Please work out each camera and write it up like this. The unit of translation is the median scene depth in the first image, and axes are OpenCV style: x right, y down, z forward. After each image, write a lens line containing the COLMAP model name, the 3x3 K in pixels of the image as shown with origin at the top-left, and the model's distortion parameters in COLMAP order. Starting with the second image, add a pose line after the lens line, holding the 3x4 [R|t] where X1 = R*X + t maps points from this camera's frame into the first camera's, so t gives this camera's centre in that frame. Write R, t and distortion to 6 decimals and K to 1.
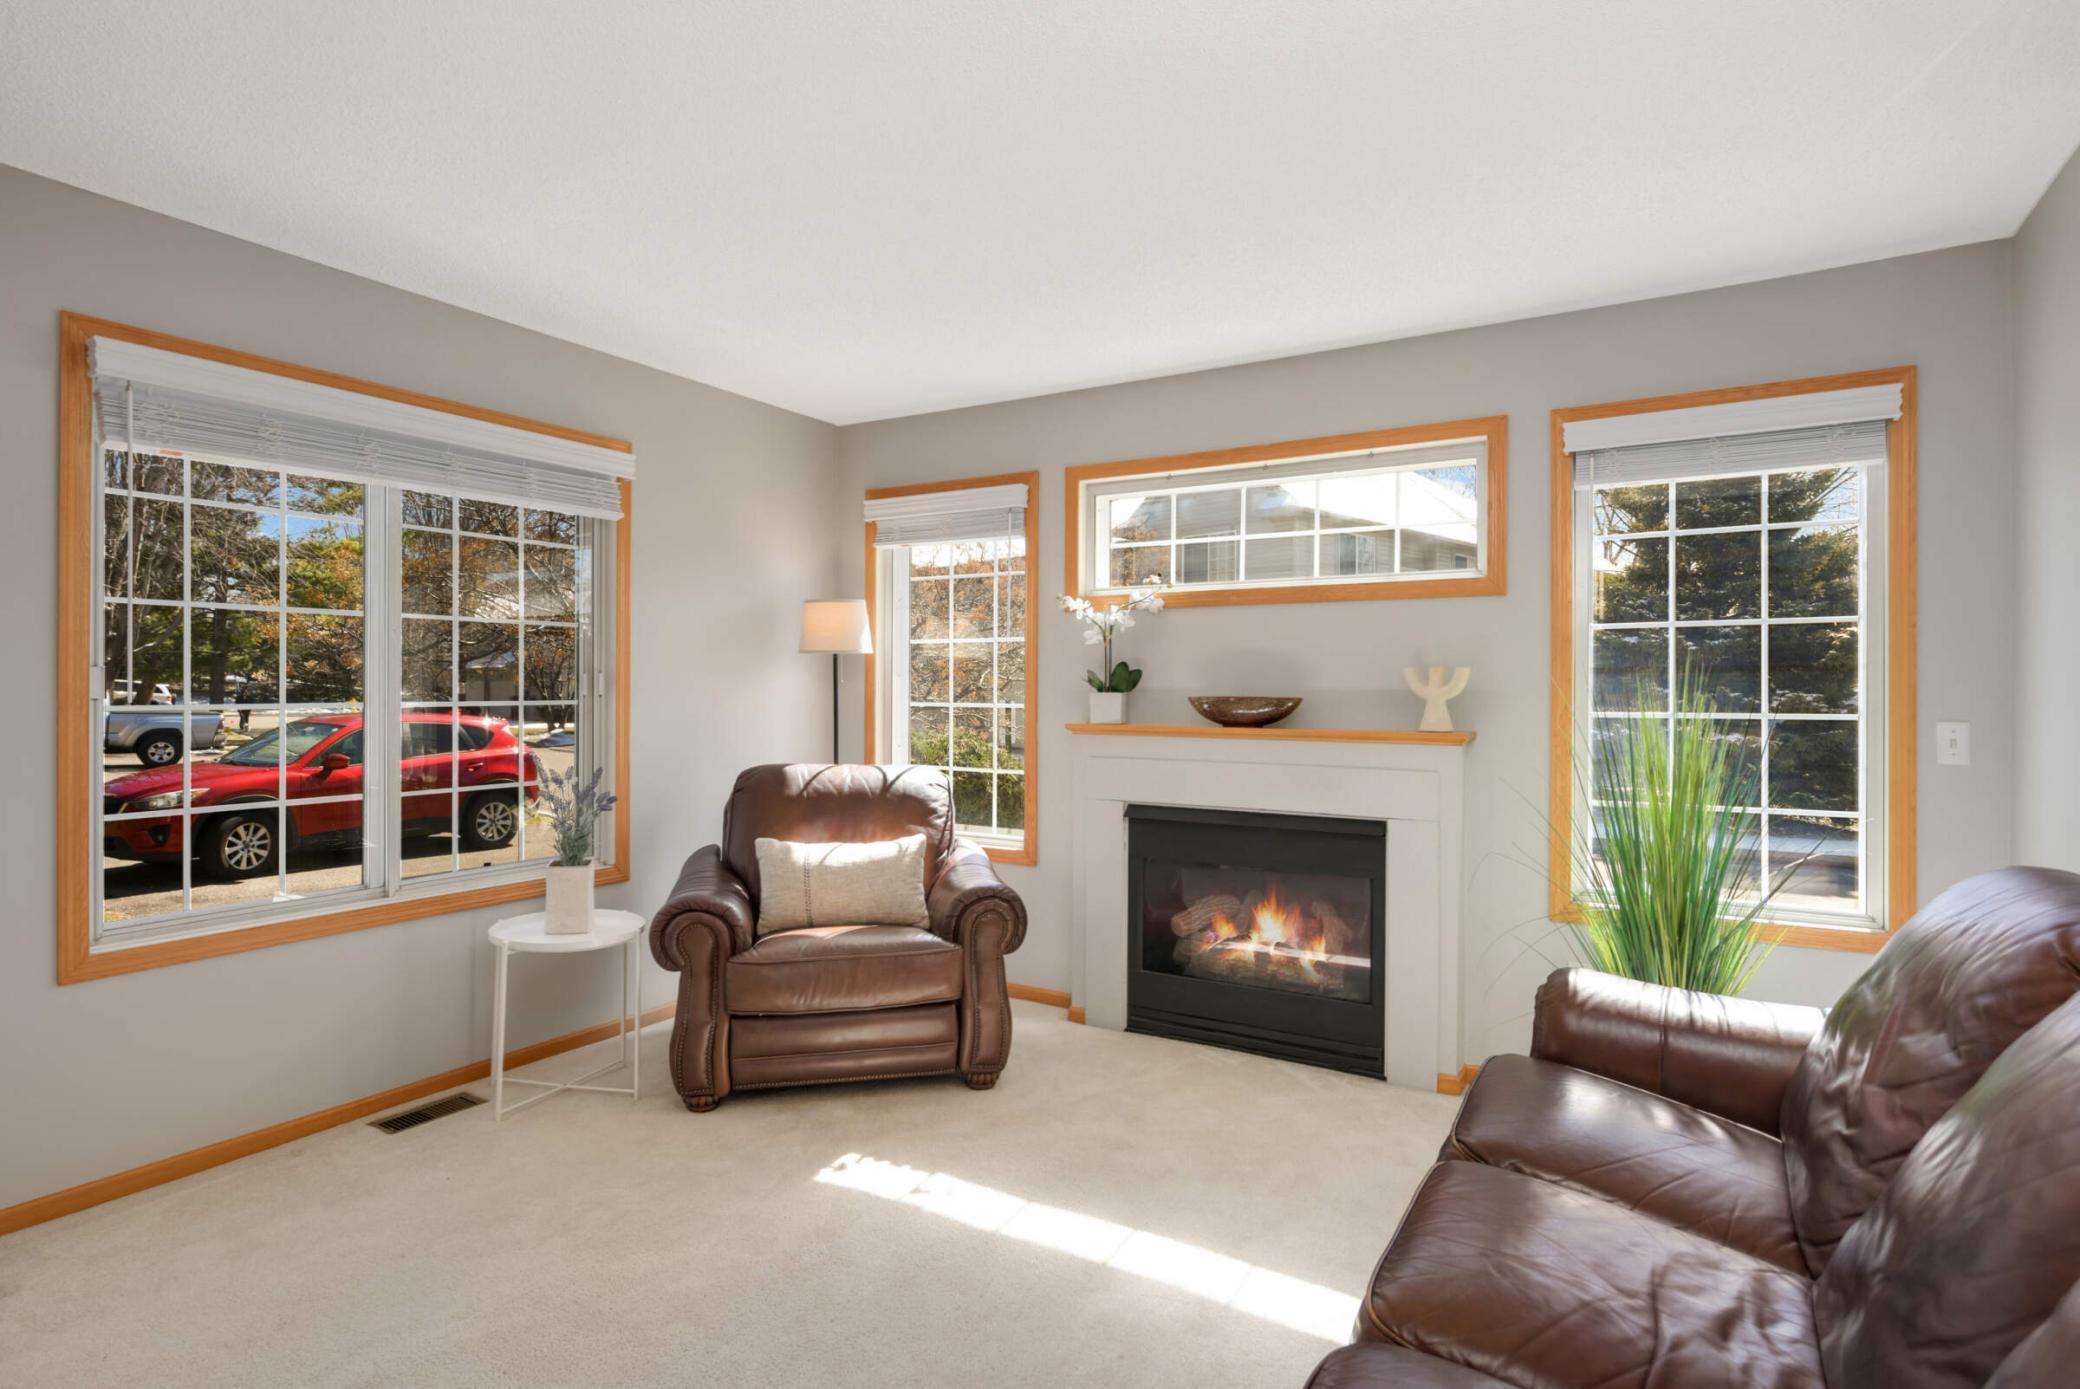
lens RADIAL K [[1083.3, 0, 1042.1], [0, 1083.3, 695.0], [0, 0, 1]] dist [-0.002653, -0.000177]
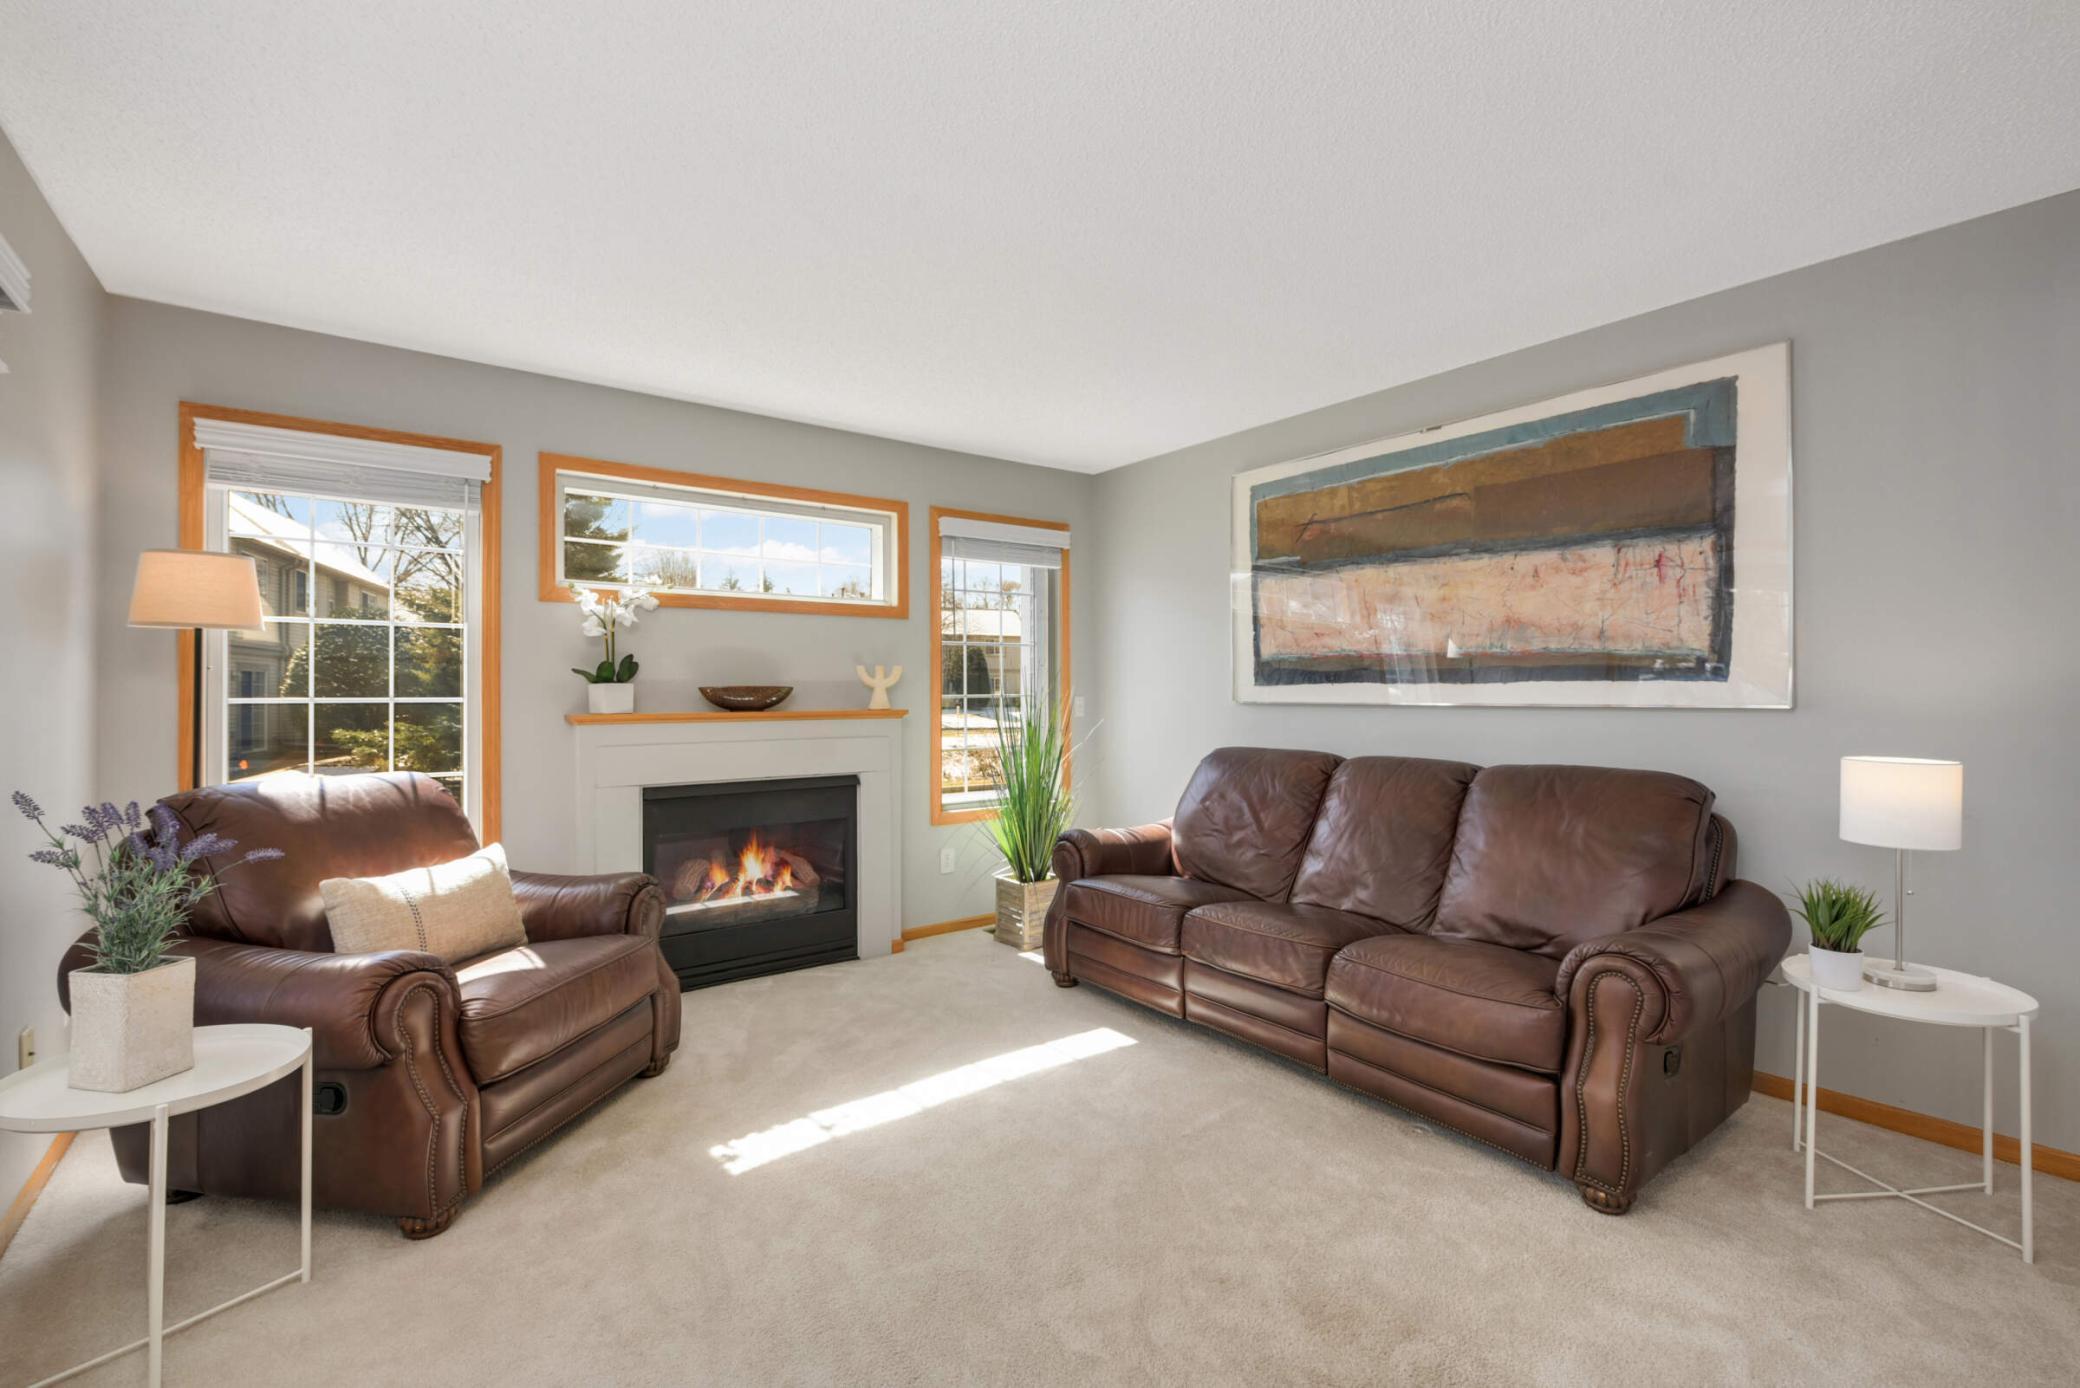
lens RADIAL K [[912.1, 0, 1040.3], [0, 912.1, 685.5], [0, 0, 1]] dist [-0.002115, -0.000109]
pose [[0.371499, -0.000824, 0.928433, -0.681482], [0.000976, 0.999999, 0.000496, 0.000388], [-0.928433, 0.000722, 0.371499, 0.334031]]
